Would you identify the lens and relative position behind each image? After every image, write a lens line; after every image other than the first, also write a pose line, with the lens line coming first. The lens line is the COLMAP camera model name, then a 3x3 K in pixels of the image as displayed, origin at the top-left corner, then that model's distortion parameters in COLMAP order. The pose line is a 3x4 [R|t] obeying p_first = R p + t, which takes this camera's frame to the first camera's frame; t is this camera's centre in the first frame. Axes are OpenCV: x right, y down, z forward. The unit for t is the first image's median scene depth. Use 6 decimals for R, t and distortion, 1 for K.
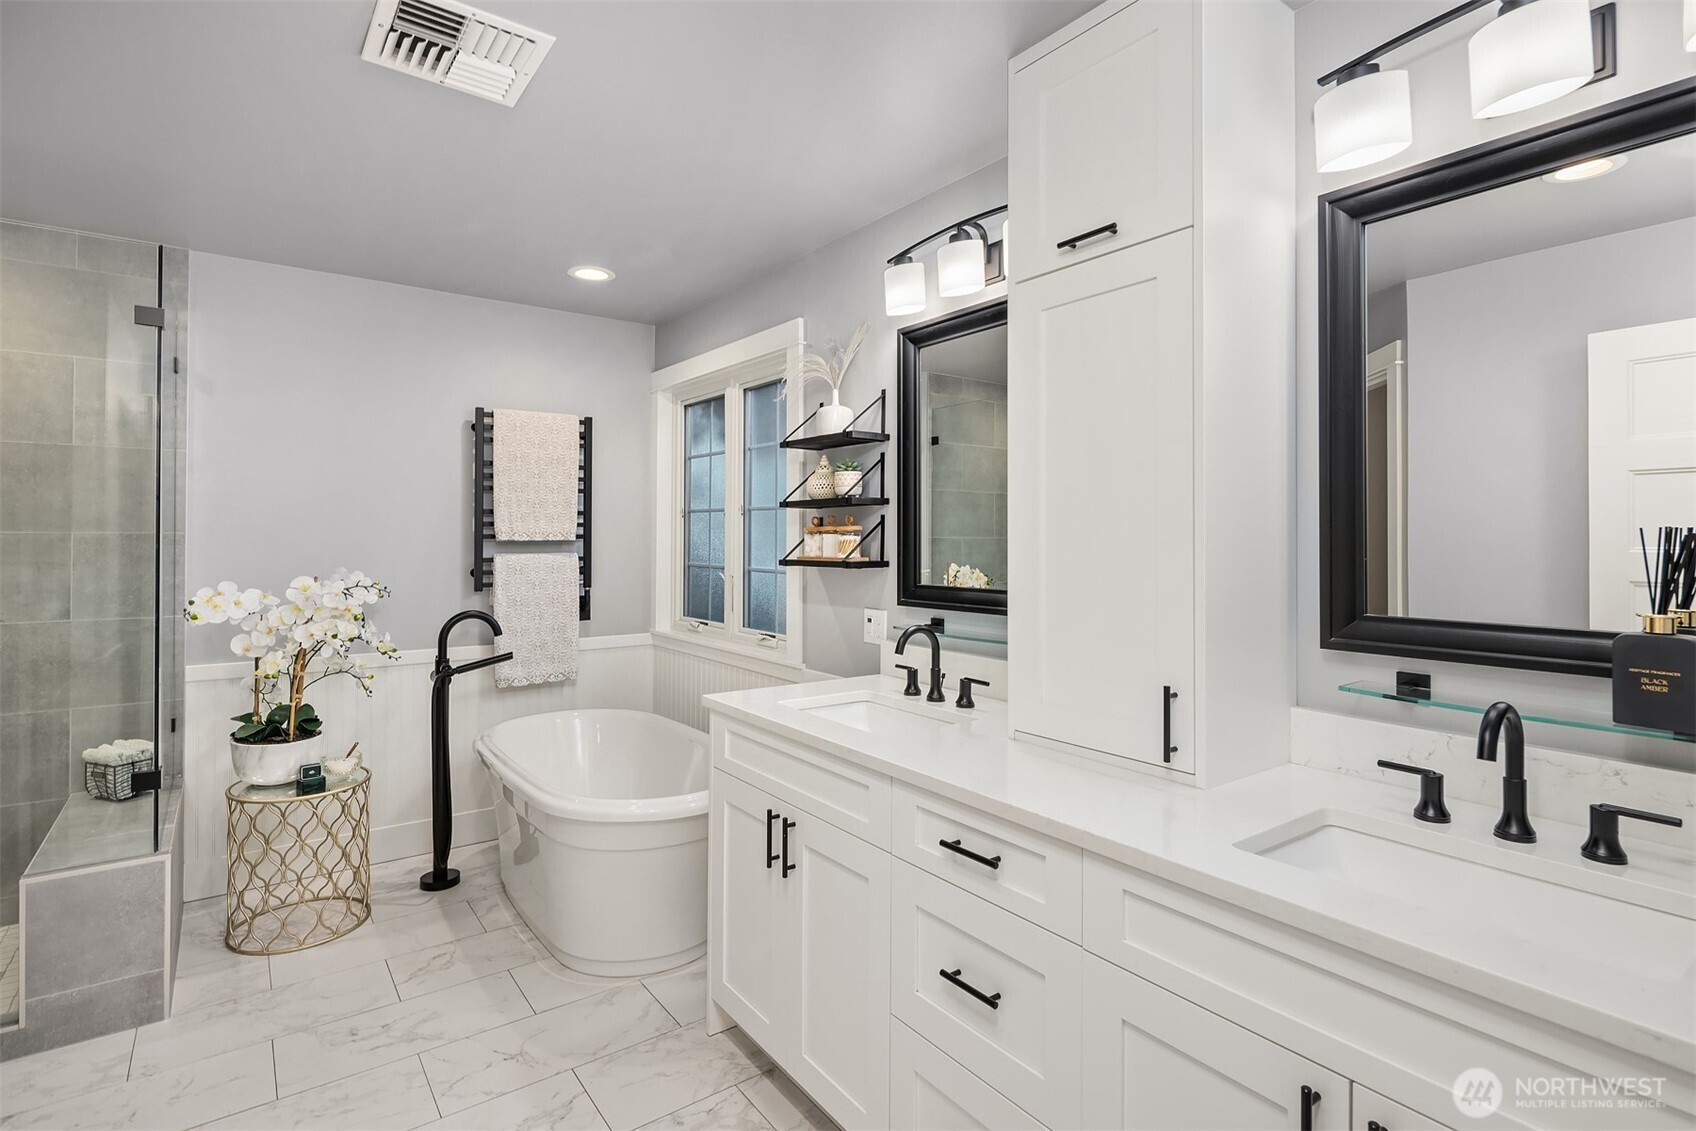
lens RADIAL K [[820.9, 0, 851.6], [0, 820.9, 532.8], [0, 0, 1]] dist [0.002167, -0.003862]
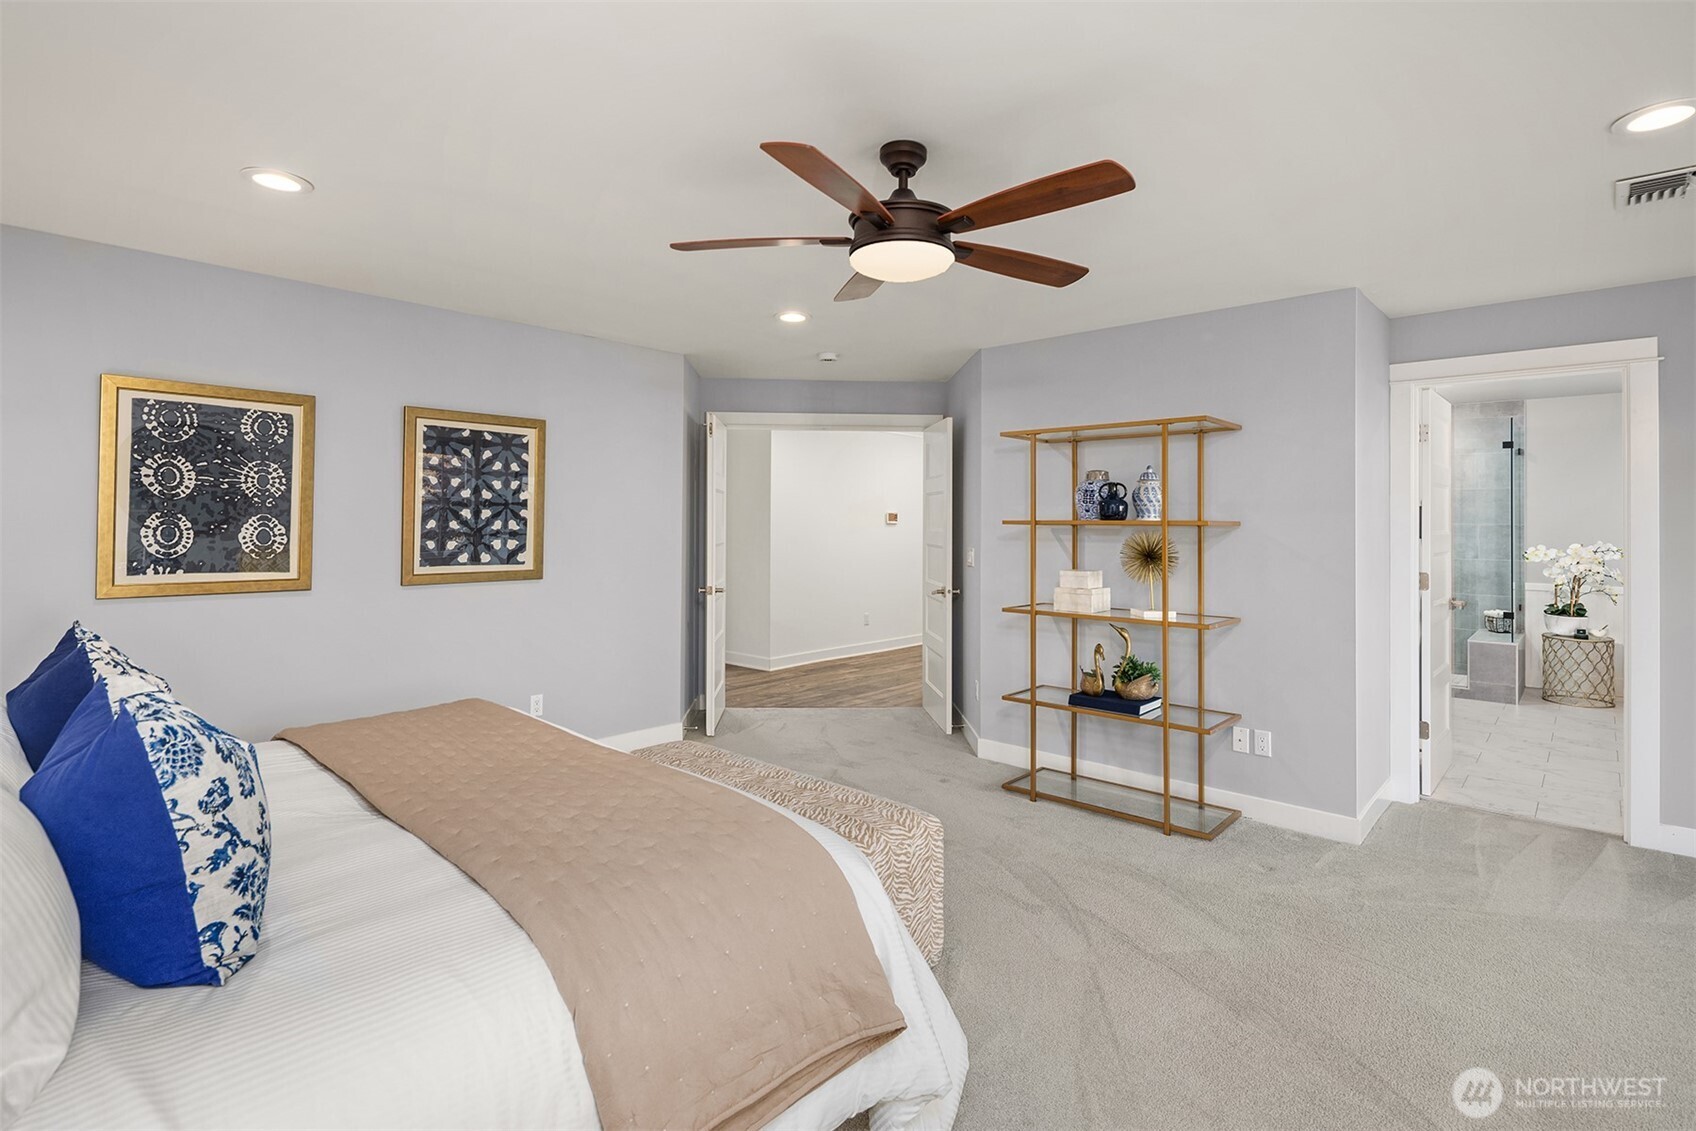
lens RADIAL K [[821.2, 0, 850.9], [0, 821.2, 496.7], [0, 0, 1]] dist [0.001580, -0.000324]
pose [[0.189580, -0.016120, -0.981733, 1.055044], [0.003933, 0.999870, -0.015659, -0.044739], [0.981857, -0.000893, 0.189619, -1.244315]]
